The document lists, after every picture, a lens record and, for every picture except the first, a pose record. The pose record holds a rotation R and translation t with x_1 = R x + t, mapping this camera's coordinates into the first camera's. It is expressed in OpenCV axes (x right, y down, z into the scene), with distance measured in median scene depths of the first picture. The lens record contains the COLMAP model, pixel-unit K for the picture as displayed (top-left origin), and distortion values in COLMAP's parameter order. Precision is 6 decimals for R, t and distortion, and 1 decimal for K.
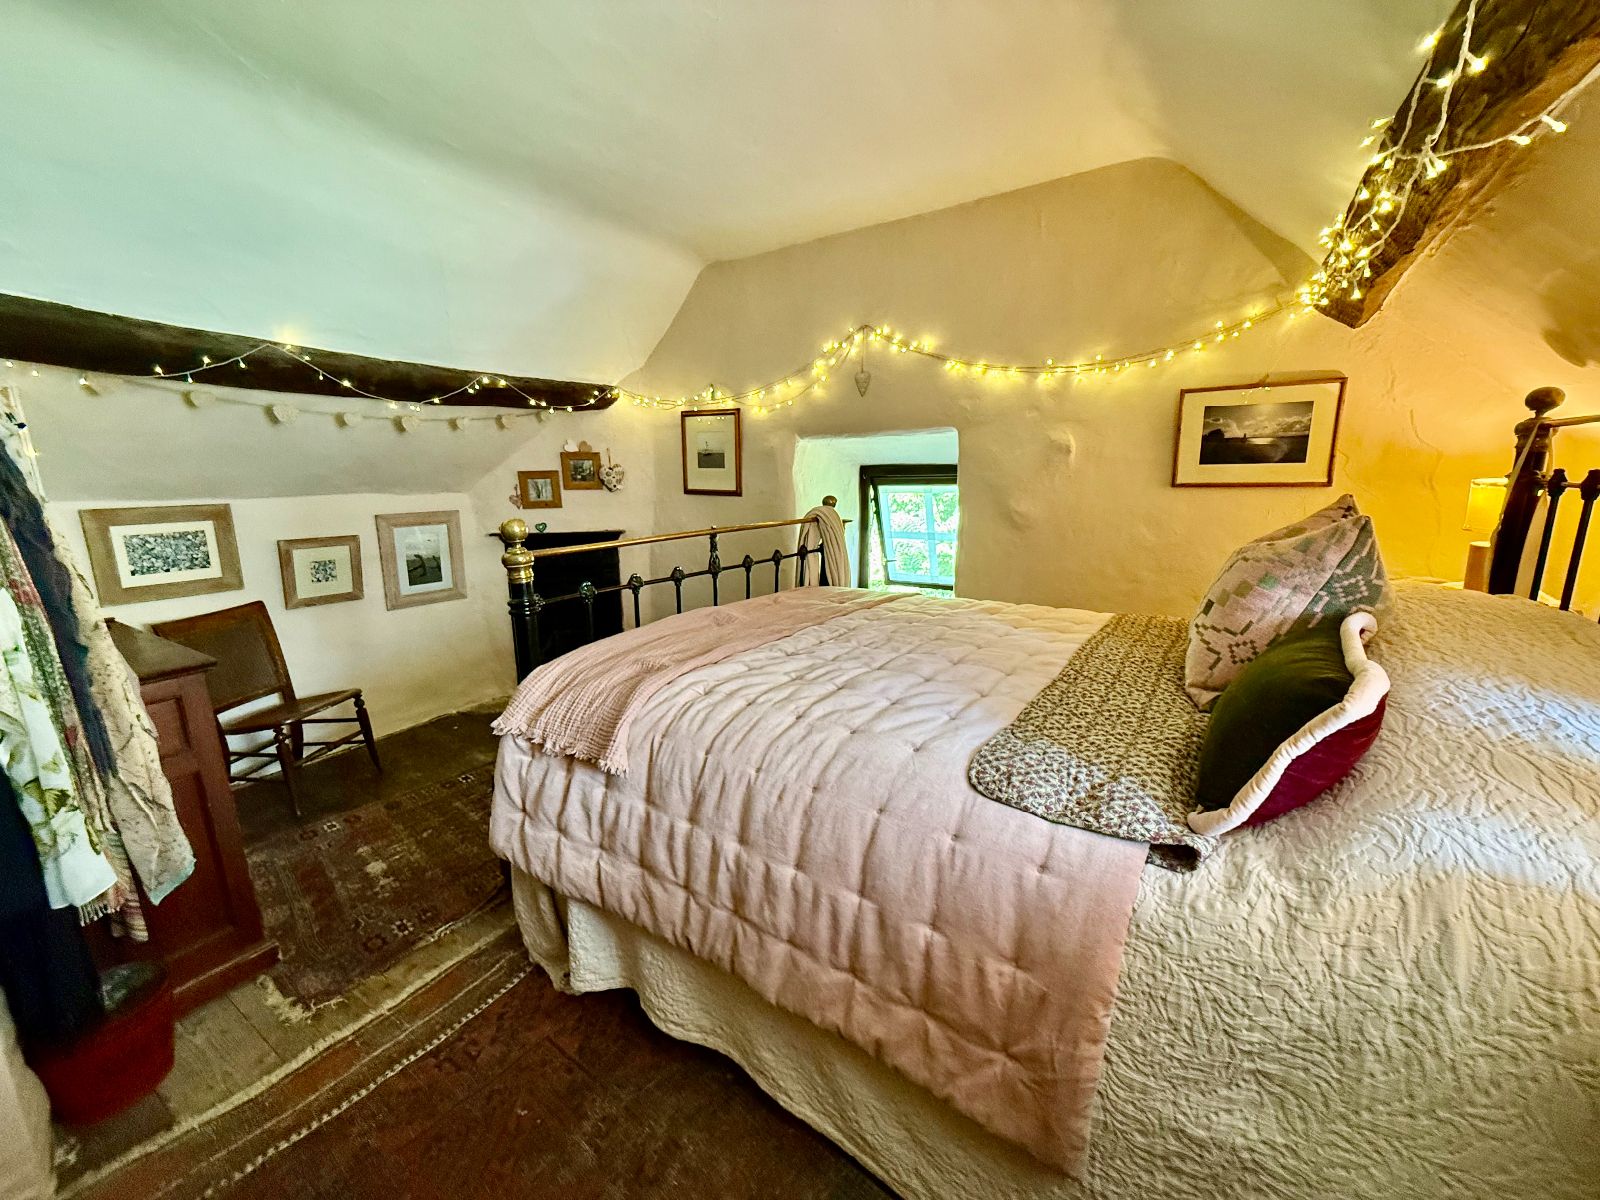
lens RADIAL K [[639.2, 0, 802.8], [0, 639.2, 600.4], [0, 0, 1]] dist [-0.002549, 0.001828]
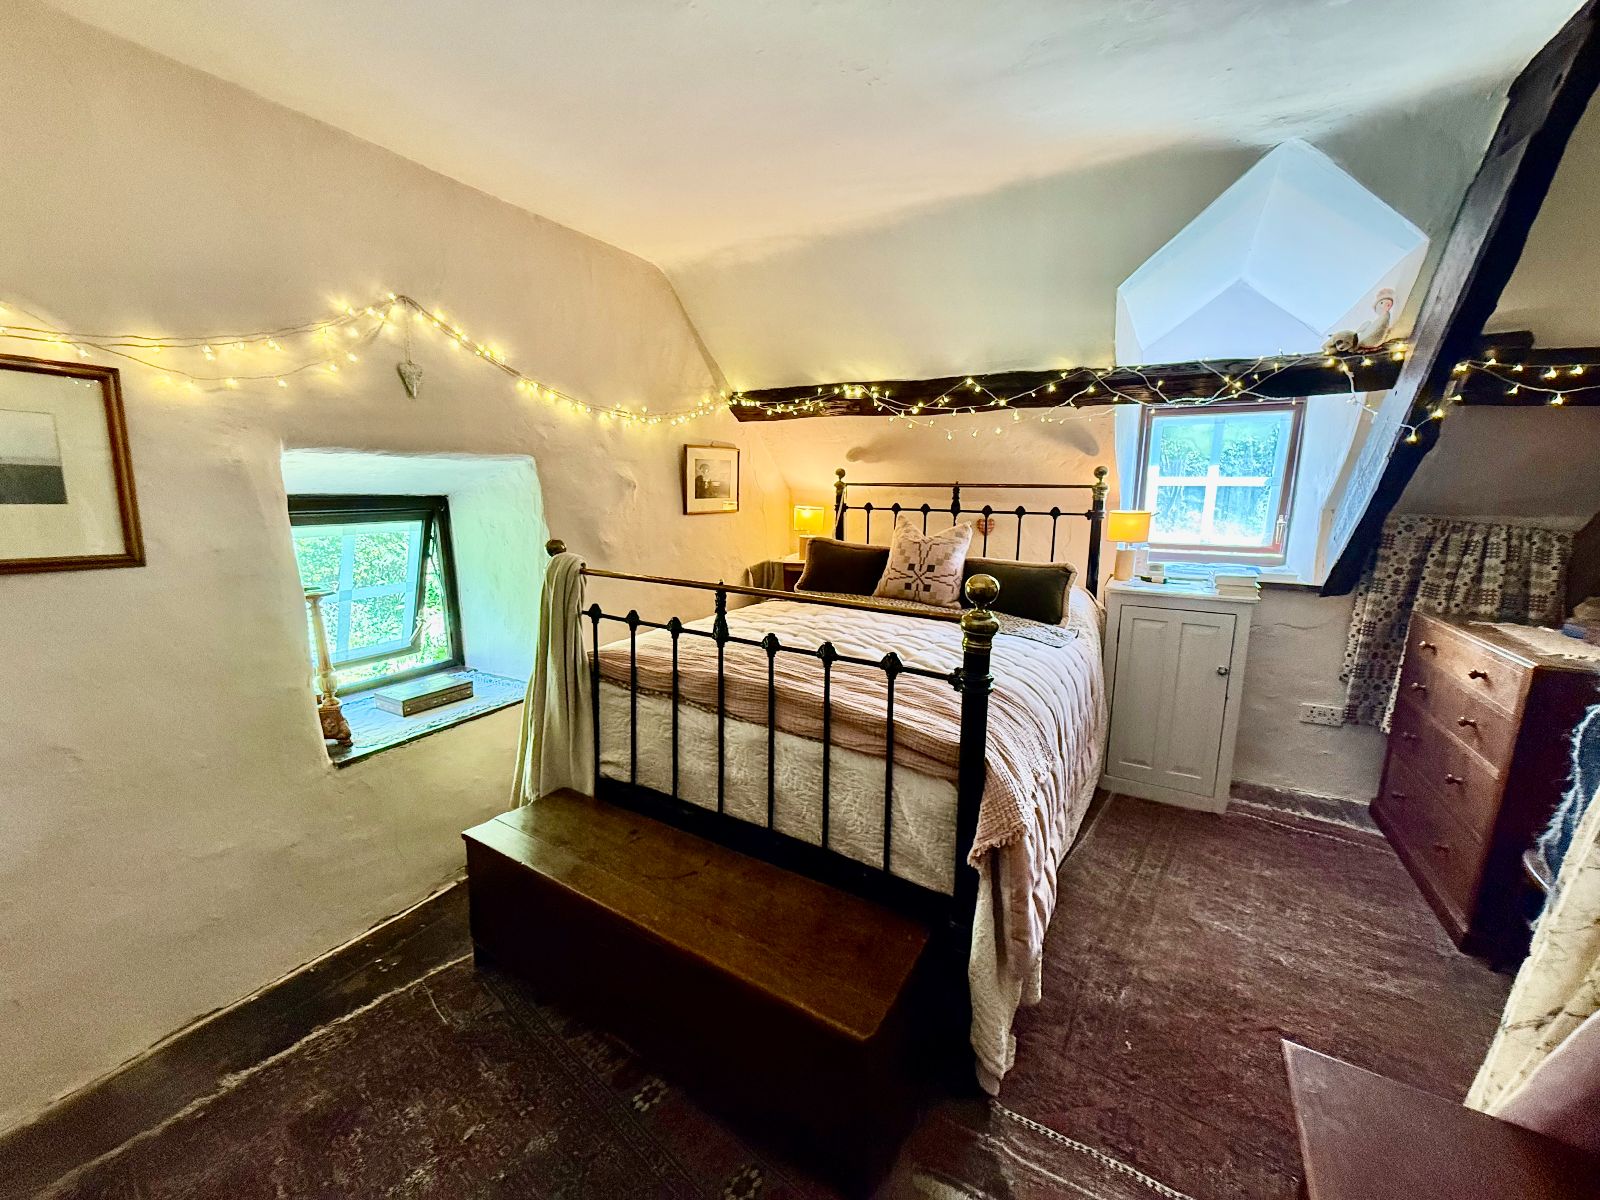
lens RADIAL K [[639.2, 0, 797.5], [0, 639.2, 592.3], [0, 0, 1]] dist [-0.002549, 0.001828]
pose [[-0.025802, -0.149476, 0.988429, -0.655446], [0.192392, 0.969531, 0.151640, -0.146800], [-0.980979, 0.194078, 0.003742, 0.654768]]
